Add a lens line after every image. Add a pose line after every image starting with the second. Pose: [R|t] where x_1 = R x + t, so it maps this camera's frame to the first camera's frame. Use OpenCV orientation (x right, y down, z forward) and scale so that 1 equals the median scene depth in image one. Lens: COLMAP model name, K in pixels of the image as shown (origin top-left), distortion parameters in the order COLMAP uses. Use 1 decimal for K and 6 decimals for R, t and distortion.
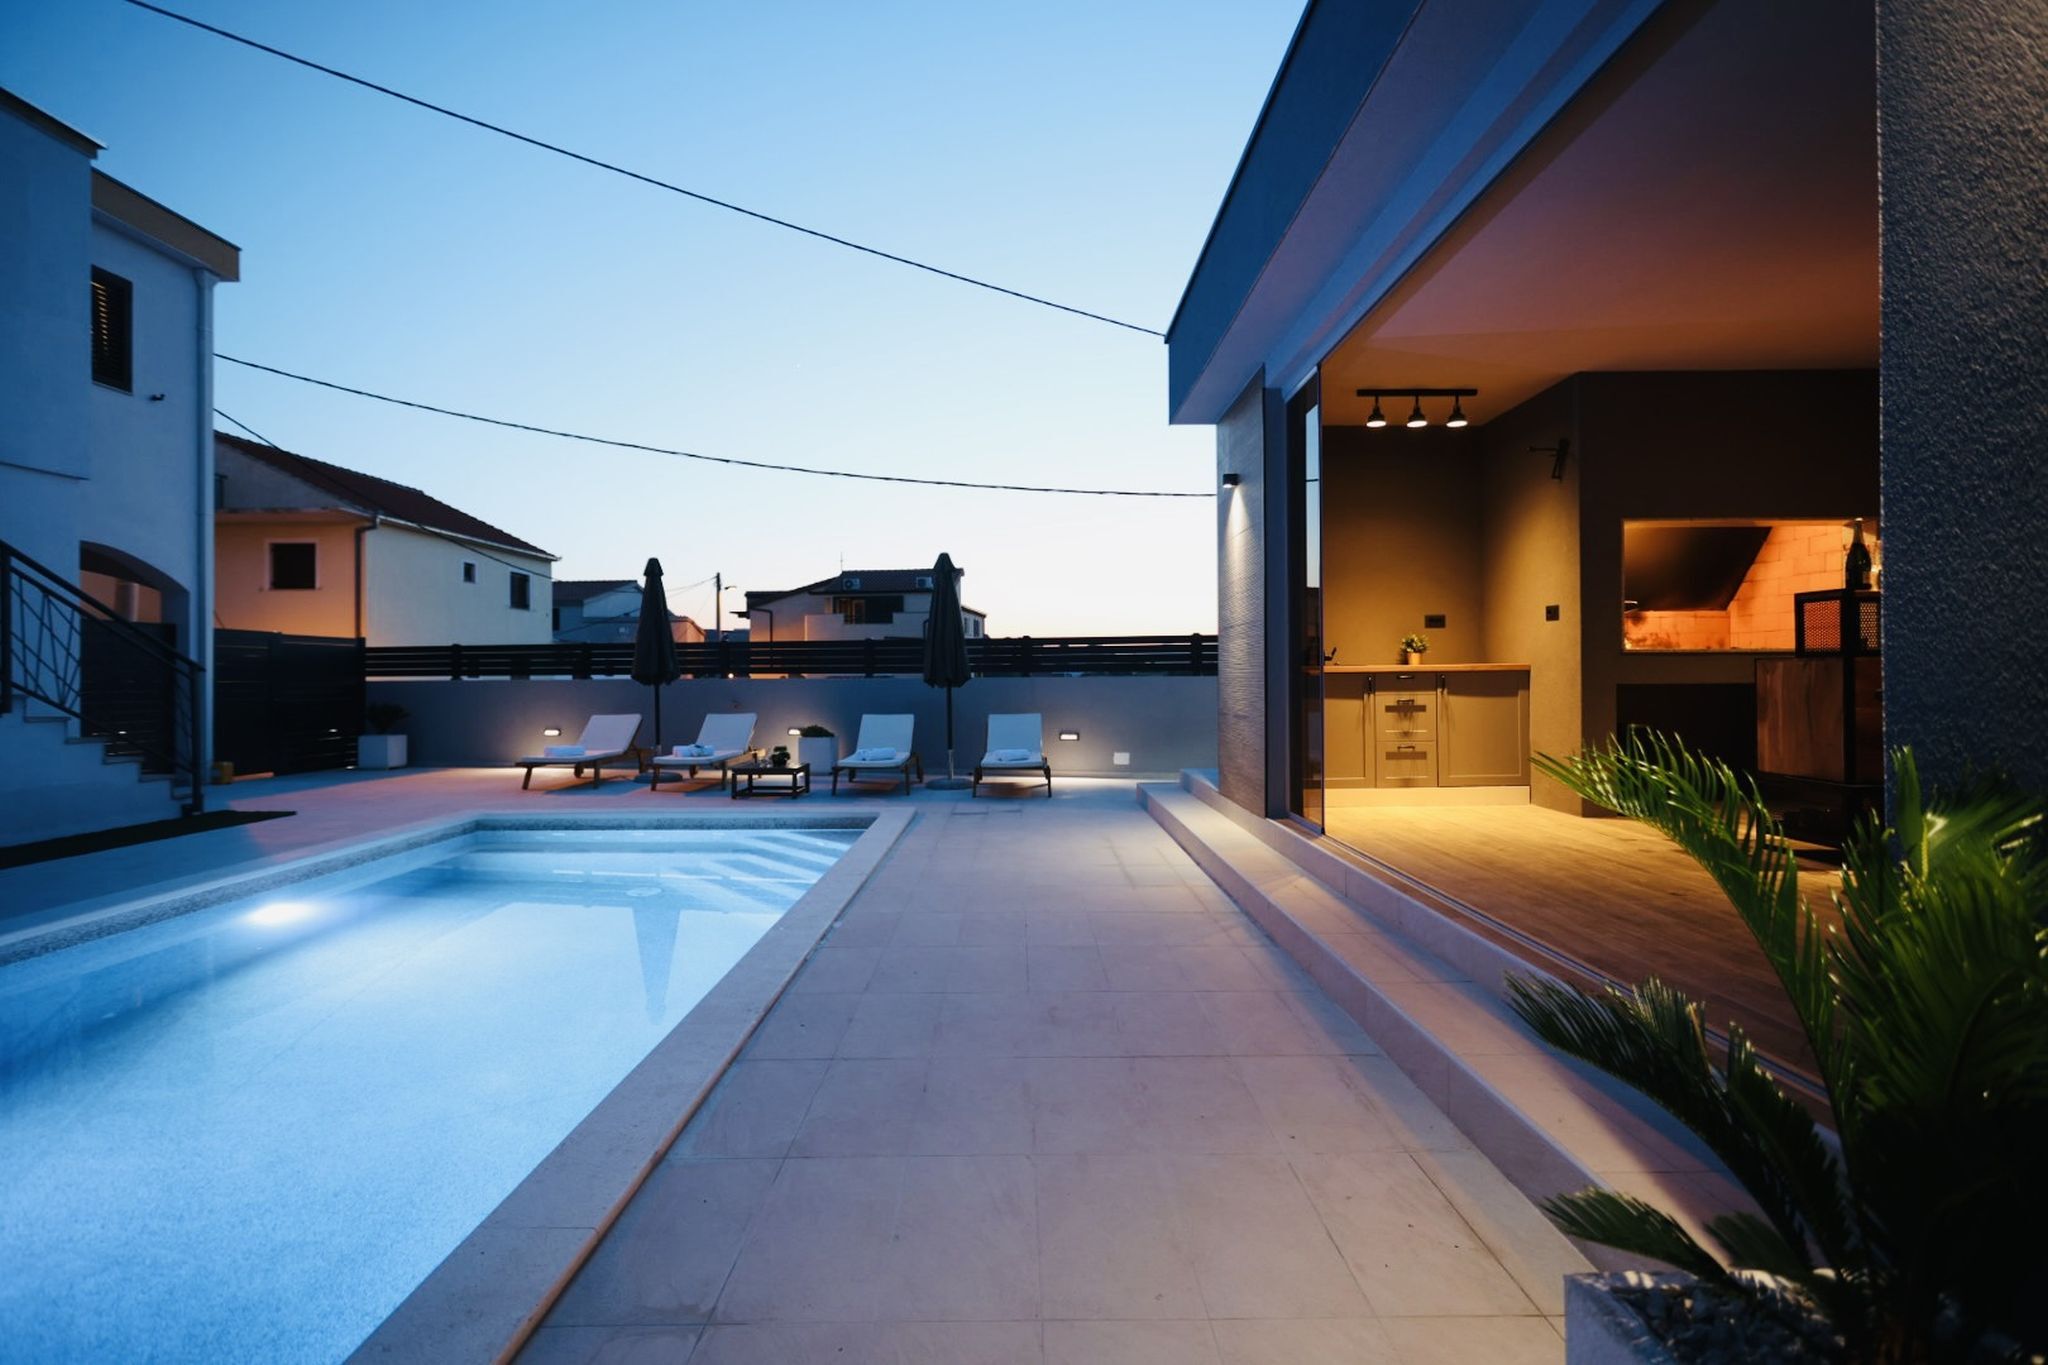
lens RADIAL K [[968.5, 0, 1016.7], [0, 968.5, 688.7], [0, 0, 1]] dist [-0.002184, -0.000482]
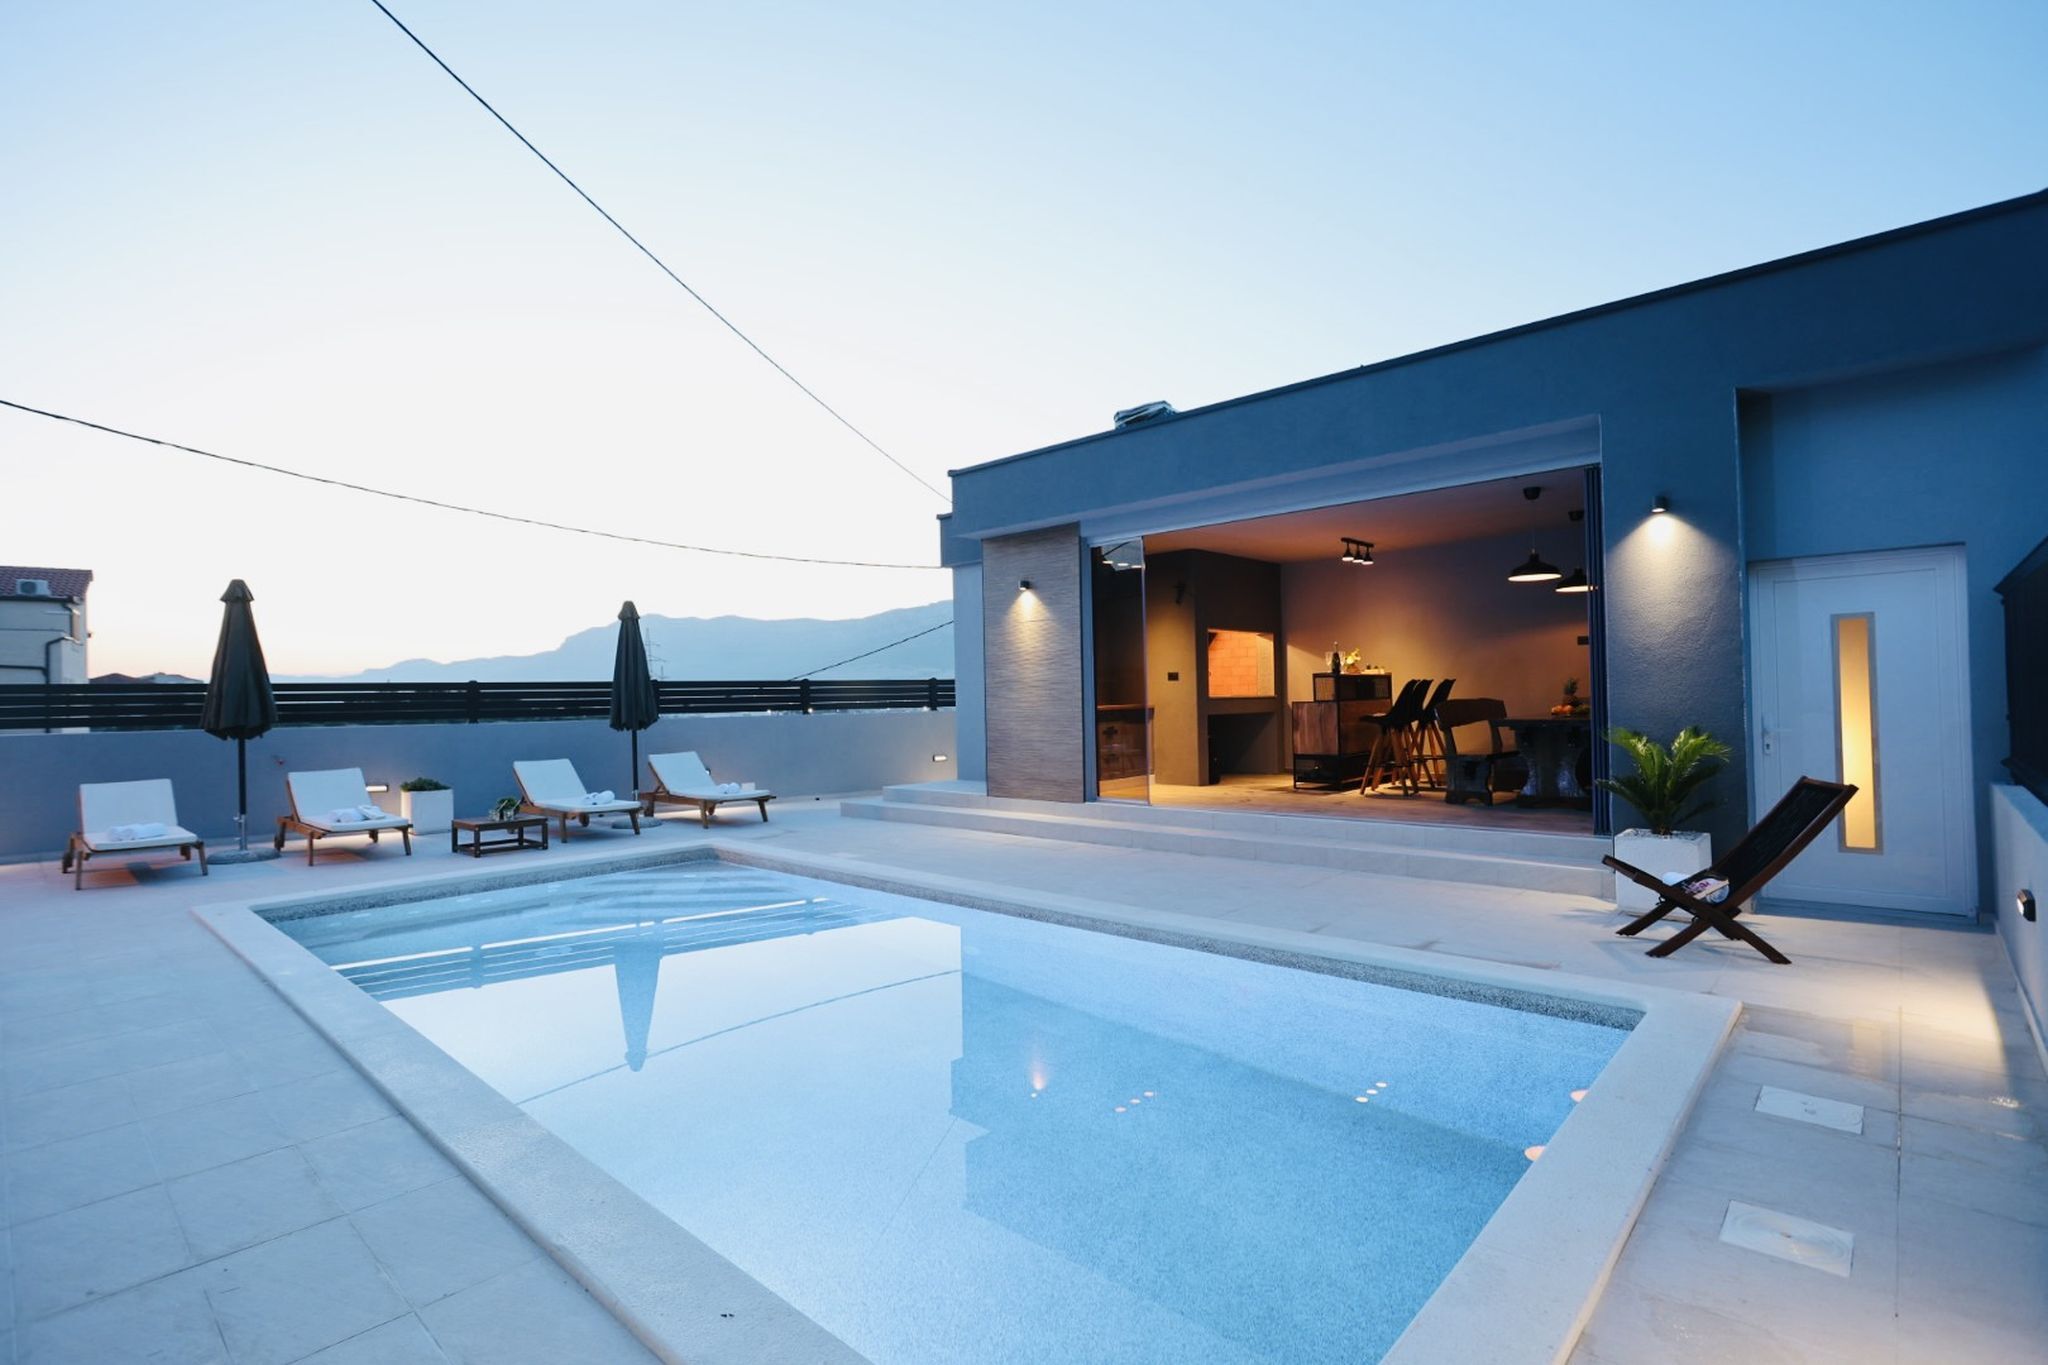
lens RADIAL K [[968.5, 0, 1016.7], [0, 968.5, 688.7], [0, 0, 1]] dist [-0.002184, -0.000482]
pose [[0.660440, 0.004430, 0.750866, -0.727353], [0.022198, 0.999430, -0.025421, -0.011175], [-0.750551, 0.033457, 0.659966, 0.015854]]
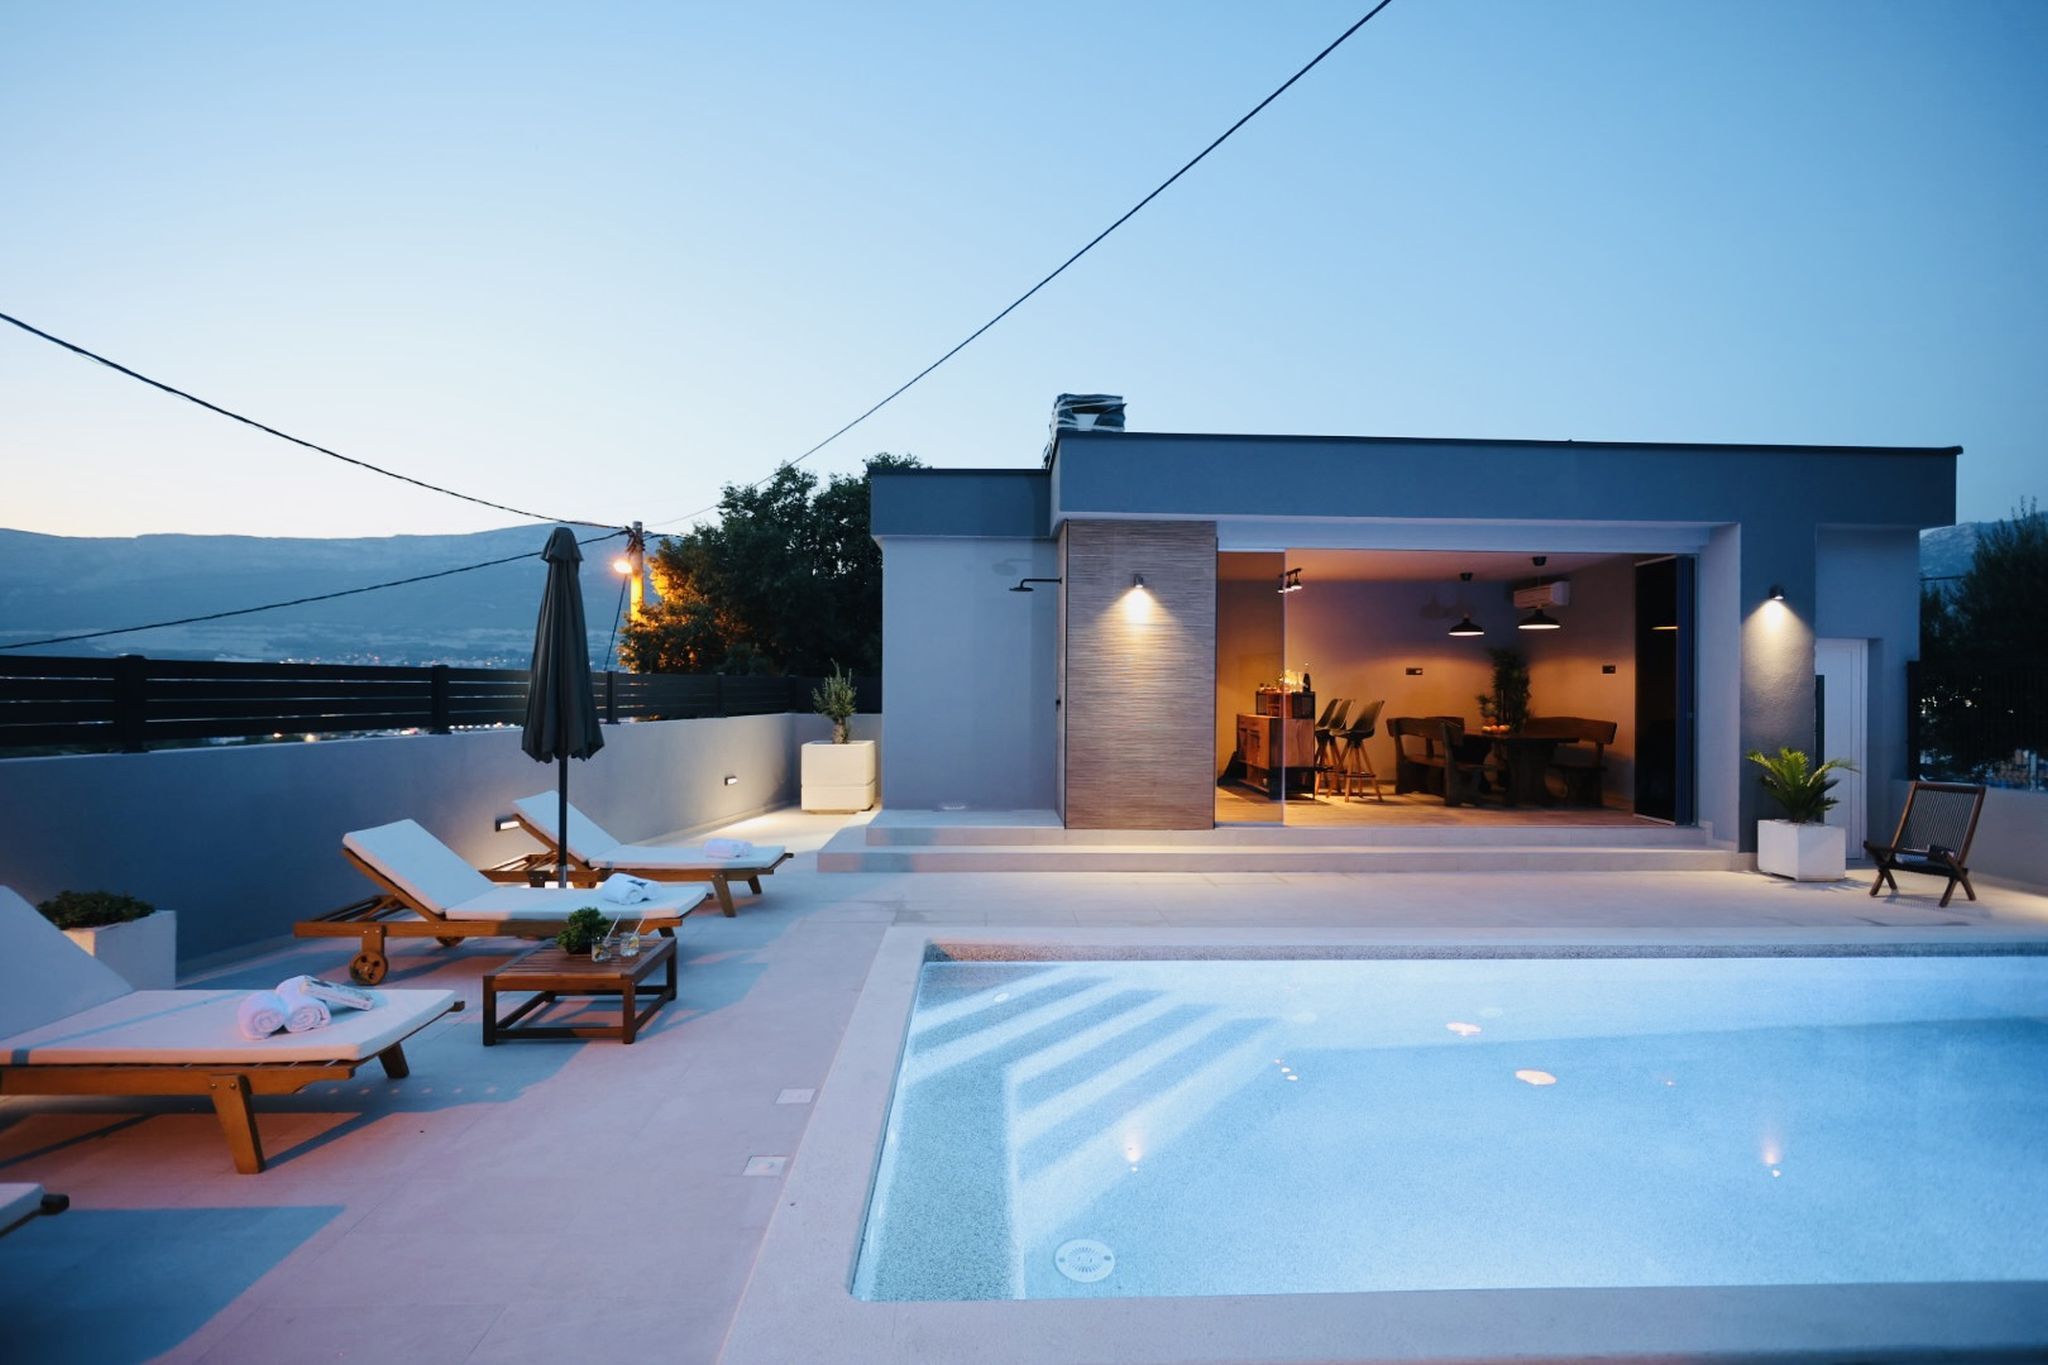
lens RADIAL K [[968.5, 0, 1016.7], [0, 968.5, 688.7], [0, 0, 1]] dist [-0.002184, -0.000482]
pose [[-0.067299, 0.008422, 0.997697, -0.843783], [0.003513, 0.999960, -0.008204, -0.046461], [-0.997727, 0.002952, -0.067326, 0.965006]]
